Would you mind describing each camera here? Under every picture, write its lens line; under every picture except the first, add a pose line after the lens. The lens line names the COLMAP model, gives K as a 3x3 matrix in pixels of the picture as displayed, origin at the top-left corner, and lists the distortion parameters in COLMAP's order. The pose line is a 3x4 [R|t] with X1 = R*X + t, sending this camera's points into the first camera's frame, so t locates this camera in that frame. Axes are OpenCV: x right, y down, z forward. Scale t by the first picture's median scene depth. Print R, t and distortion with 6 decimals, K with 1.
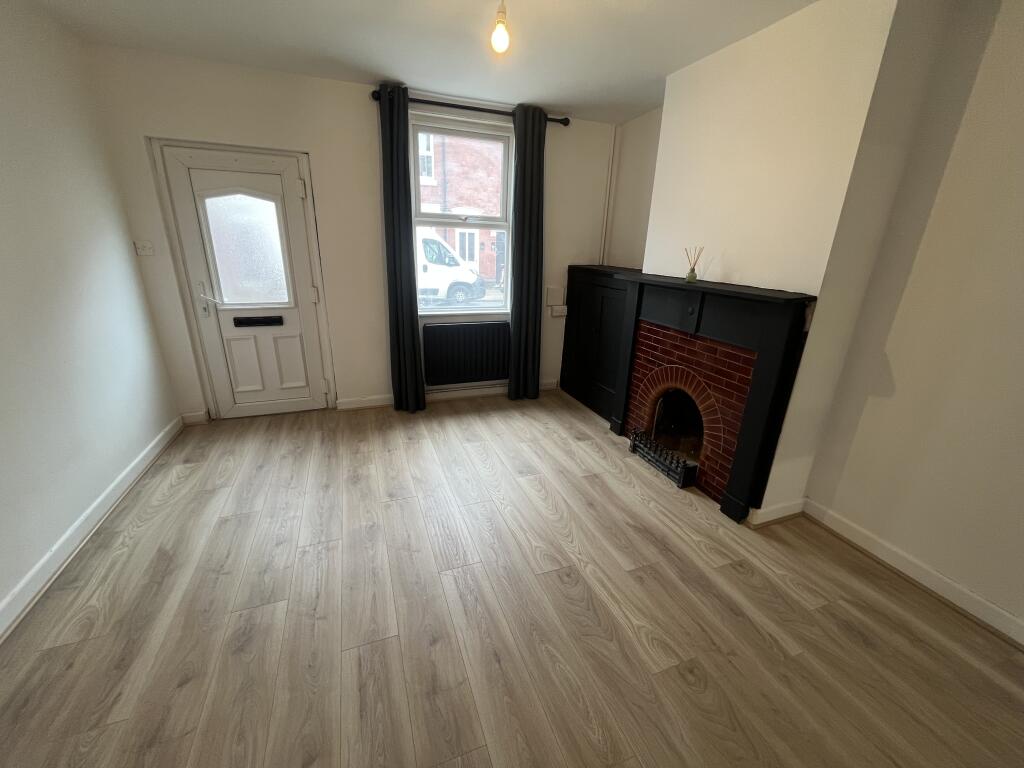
lens RADIAL K [[412.4, 0, 511.0], [0, 412.4, 383.6], [0, 0, 1]] dist [-0.005240, -0.000719]
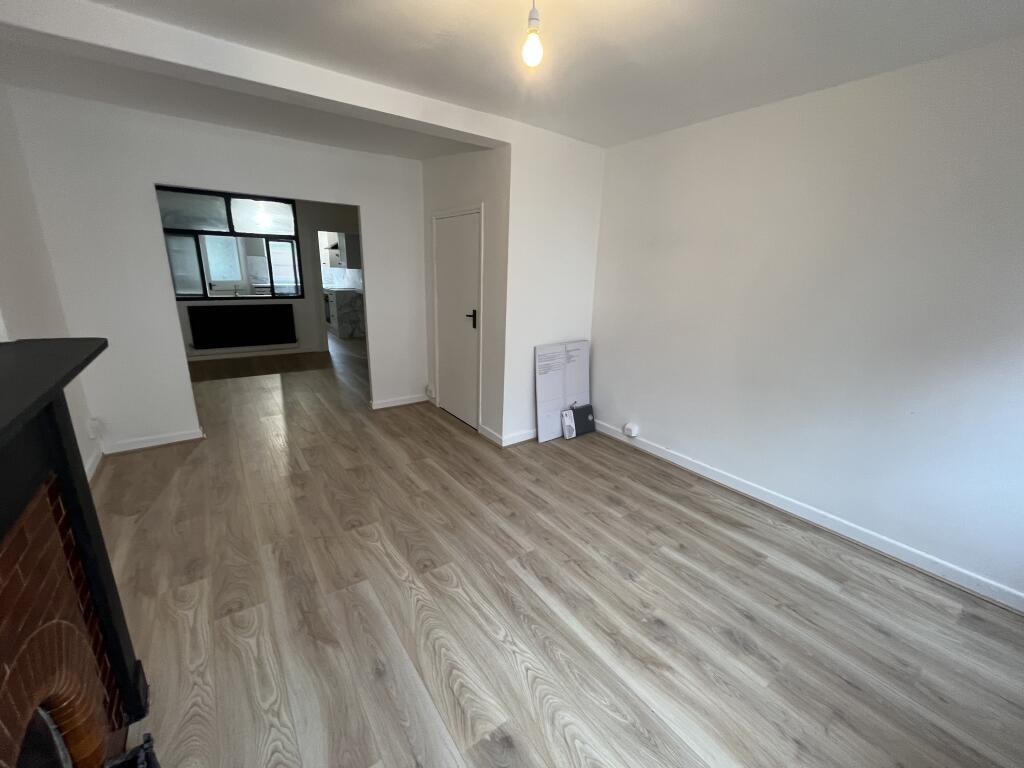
lens RADIAL K [[412.4, 0, 511.2], [0, 412.4, 383.2], [0, 0, 1]] dist [-0.005240, -0.000719]
pose [[-0.964185, 0.009795, -0.265049, 0.162520], [-0.141172, 0.827049, 0.544115, -0.456656], [0.224538, 0.562045, -0.796045, 1.308473]]
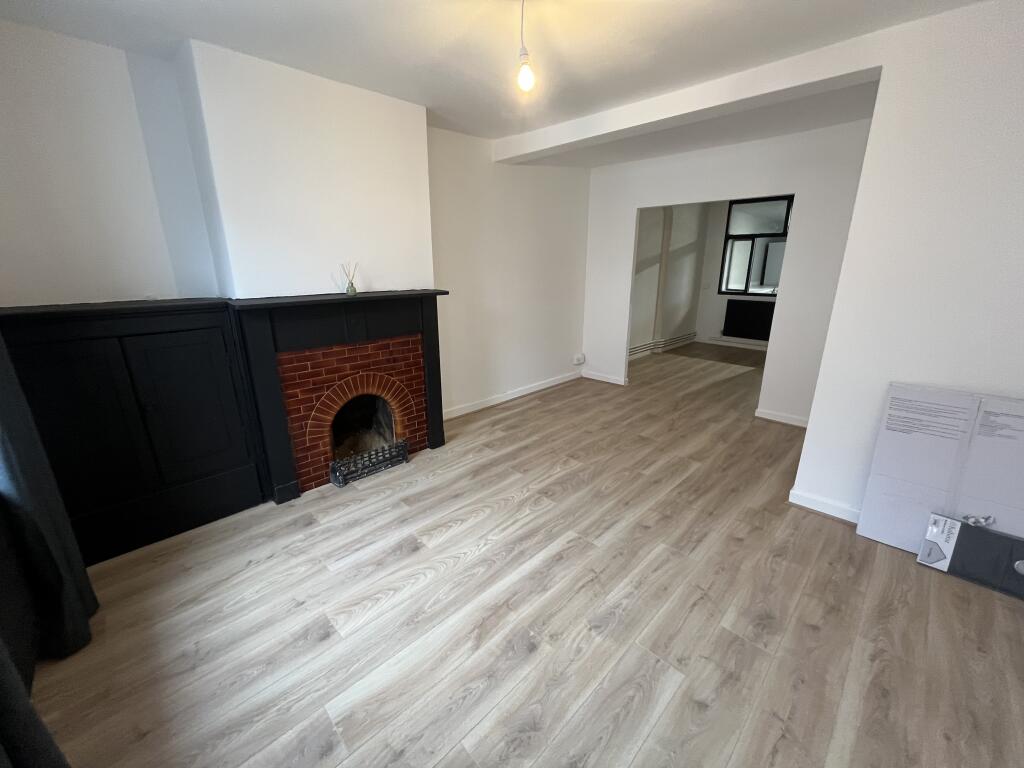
lens RADIAL K [[412.4, 0, 513.9], [0, 412.4, 385.0], [0, 0, 1]] dist [-0.005240, -0.000719]
pose [[-0.407546, -0.290872, 0.865621, -0.741046], [0.285392, 0.859864, 0.423304, -0.386912], [-0.867443, 0.419557, -0.267422, 1.042610]]
